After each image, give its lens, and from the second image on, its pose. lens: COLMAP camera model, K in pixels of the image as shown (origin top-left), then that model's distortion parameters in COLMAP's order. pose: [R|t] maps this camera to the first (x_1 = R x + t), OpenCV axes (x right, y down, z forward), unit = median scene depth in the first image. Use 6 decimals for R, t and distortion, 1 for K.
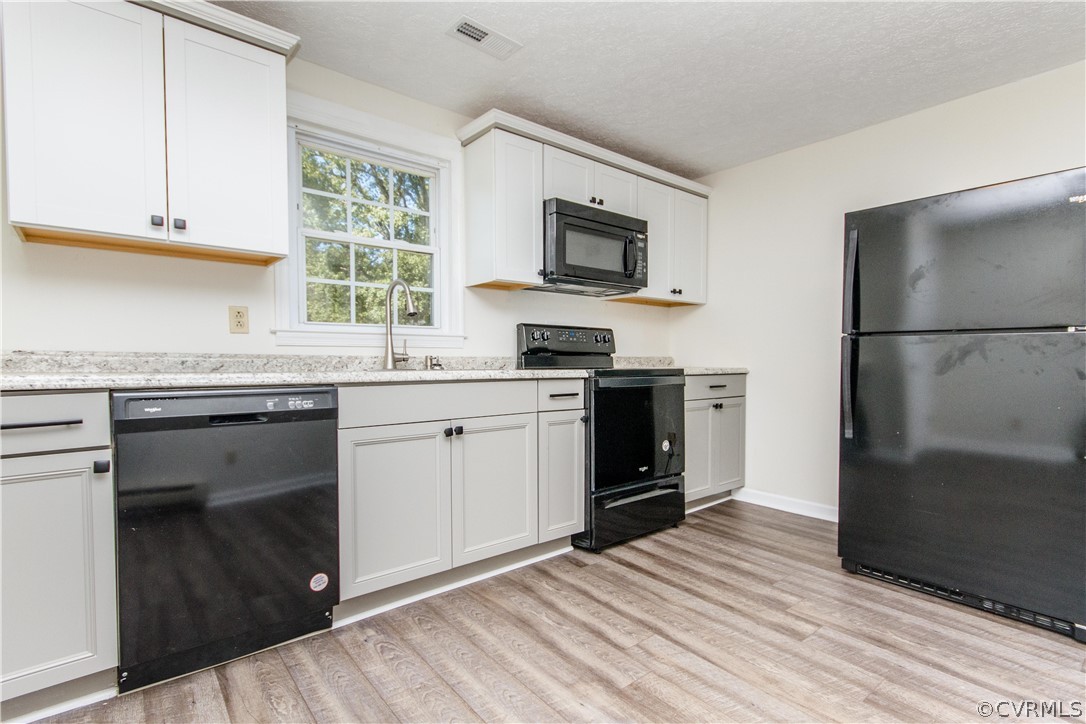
lens RADIAL K [[533.5, 0, 559.5], [0, 533.5, 372.8], [0, 0, 1]] dist [0.002692, 0.000852]
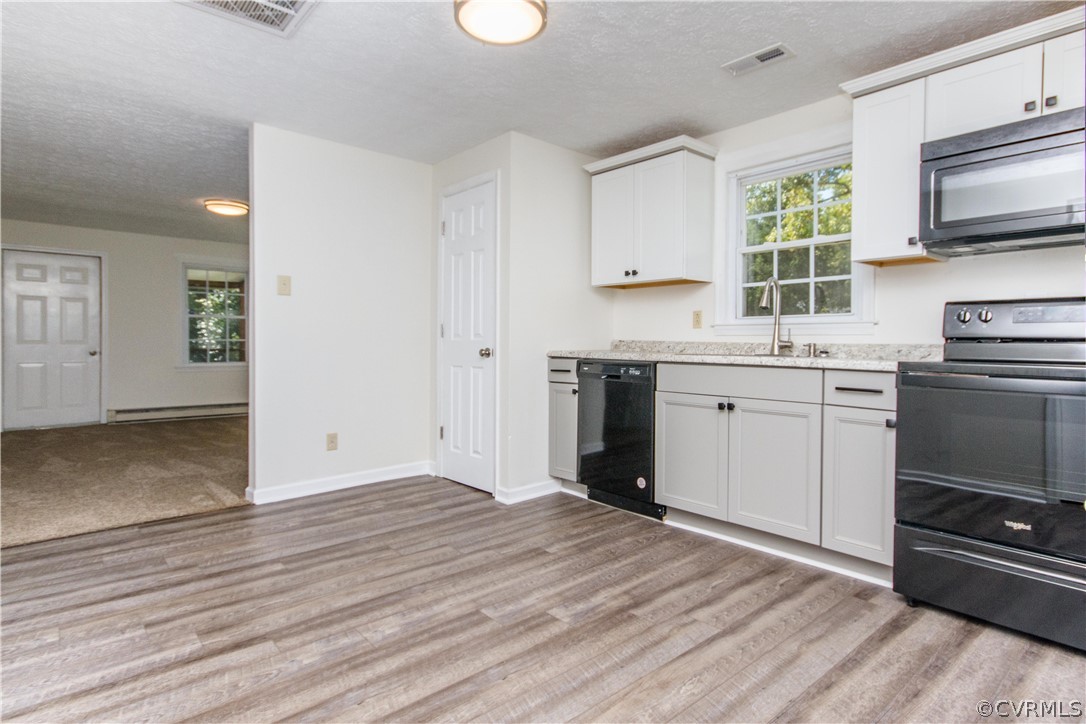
lens RADIAL K [[537.9, 0, 539.4], [0, 537.9, 349.5], [0, 0, 1]] dist [0.003504, 0.000861]
pose [[0.021194, 0.016136, -0.999645, 0.832857], [-0.027863, 0.999491, 0.015543, -0.021383], [0.999387, 0.027524, 0.021633, 0.457209]]
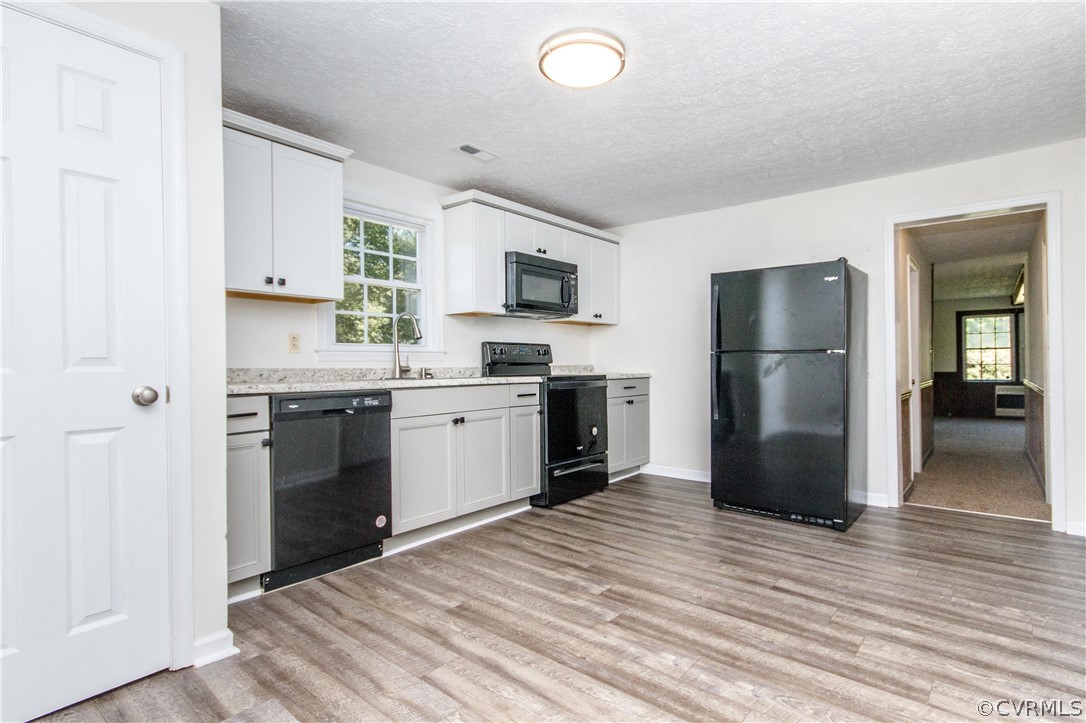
lens RADIAL K [[554.8, 0, 543.0], [0, 554.8, 361.5], [0, 0, 1]] dist [0.001530, 0.000127]
pose [[0.987852, -0.006612, 0.155259, -0.170744], [0.010779, 0.999604, -0.026009, -0.007626], [-0.155026, 0.027367, 0.987531, -0.439086]]
